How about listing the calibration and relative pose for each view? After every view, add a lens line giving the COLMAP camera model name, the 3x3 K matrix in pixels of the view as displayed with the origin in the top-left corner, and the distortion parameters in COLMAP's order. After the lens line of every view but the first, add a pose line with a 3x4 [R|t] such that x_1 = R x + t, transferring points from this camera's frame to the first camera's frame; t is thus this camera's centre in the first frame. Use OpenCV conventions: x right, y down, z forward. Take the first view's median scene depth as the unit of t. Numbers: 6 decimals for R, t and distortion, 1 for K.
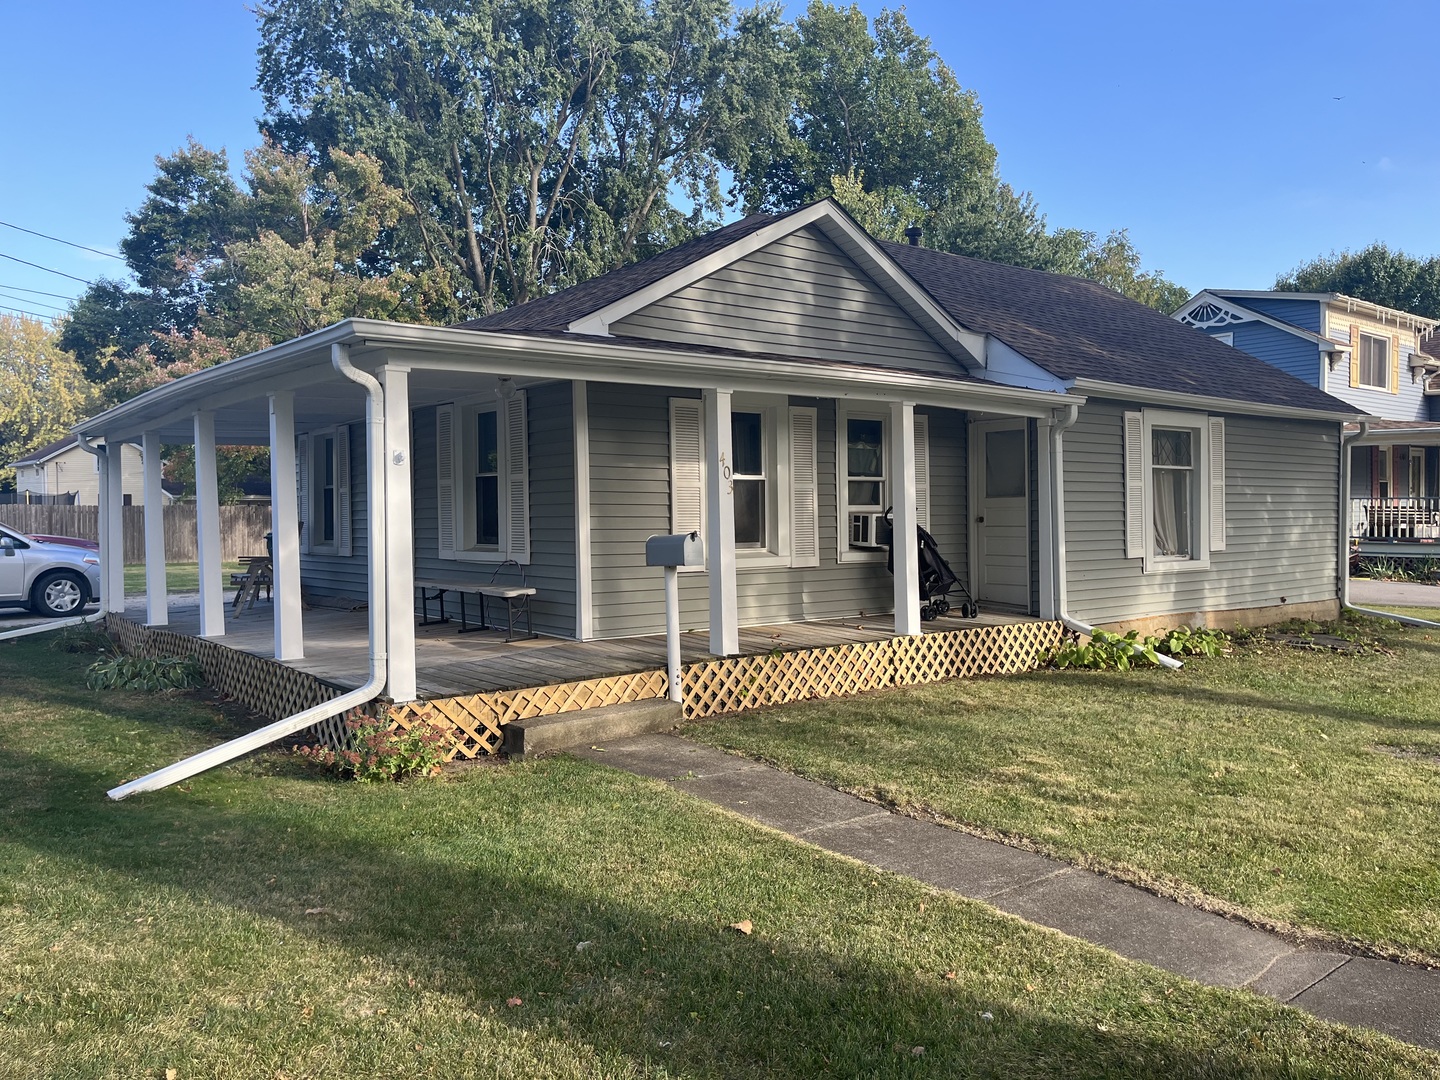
lens RADIAL K [[1109.2, 0, 740.9], [0, 1109.2, 536.3], [0, 0, 1]] dist [0.072708, -0.126822]
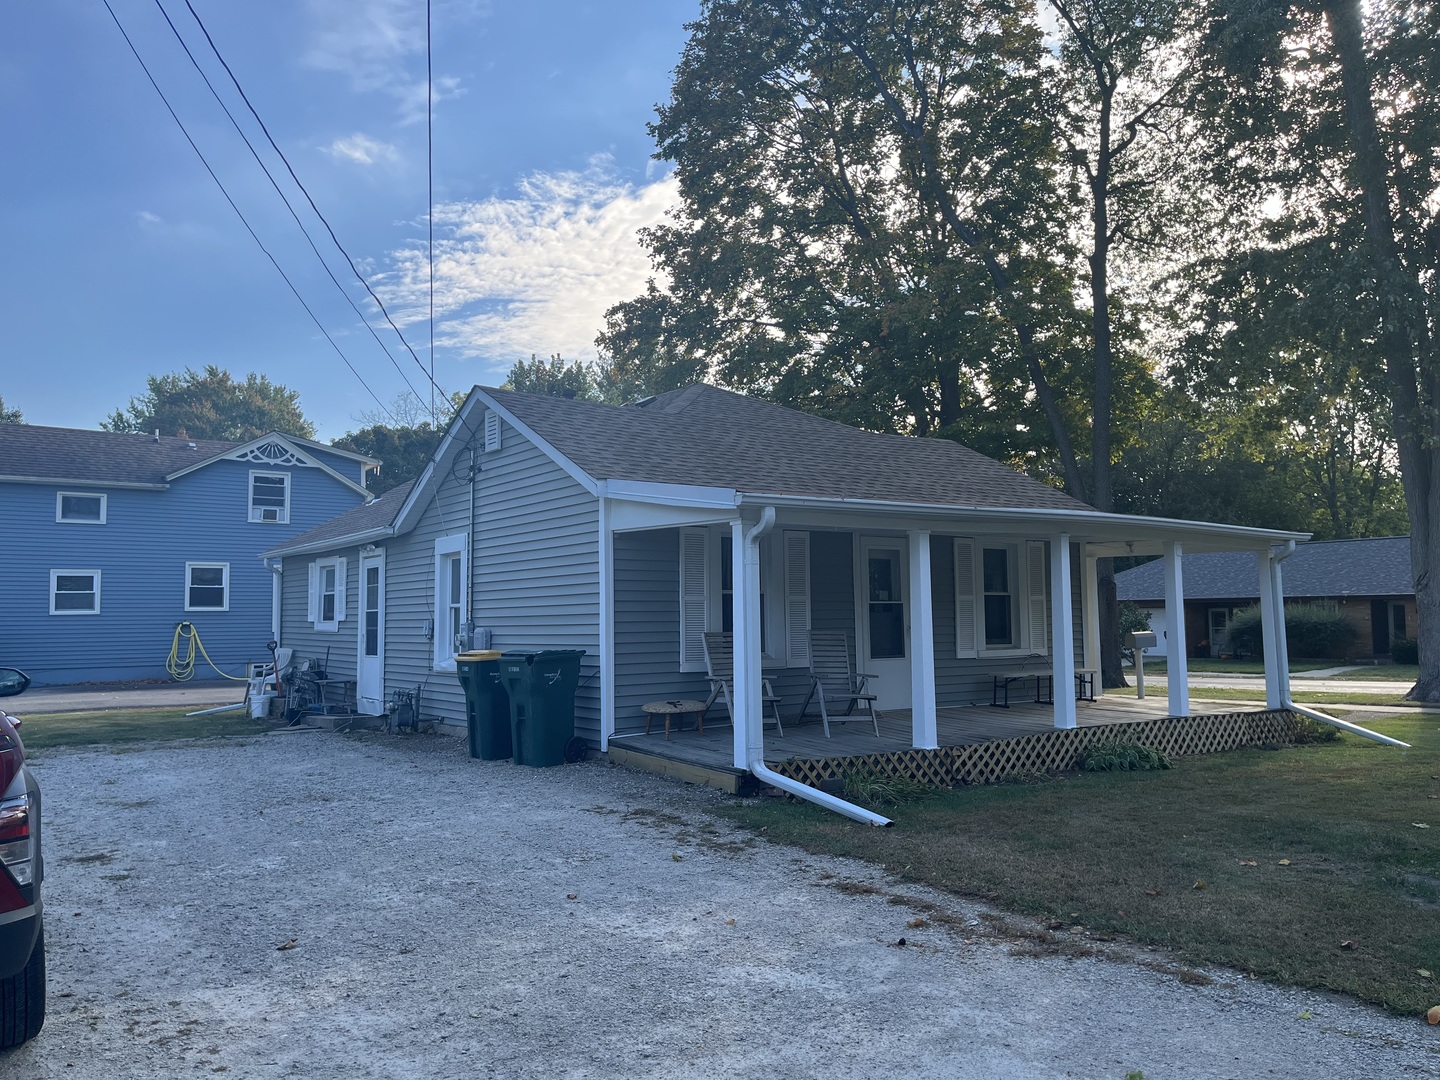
lens RADIAL K [[1109.2, 0, 740.9], [0, 1109.2, 536.3], [0, 0, 1]] dist [0.072708, -0.126822]
pose [[0.039922, 0.089254, 0.995209, -0.507063], [0.027579, 0.995525, -0.090388, -0.003473], [-0.998822, 0.031055, 0.037281, 0.392505]]
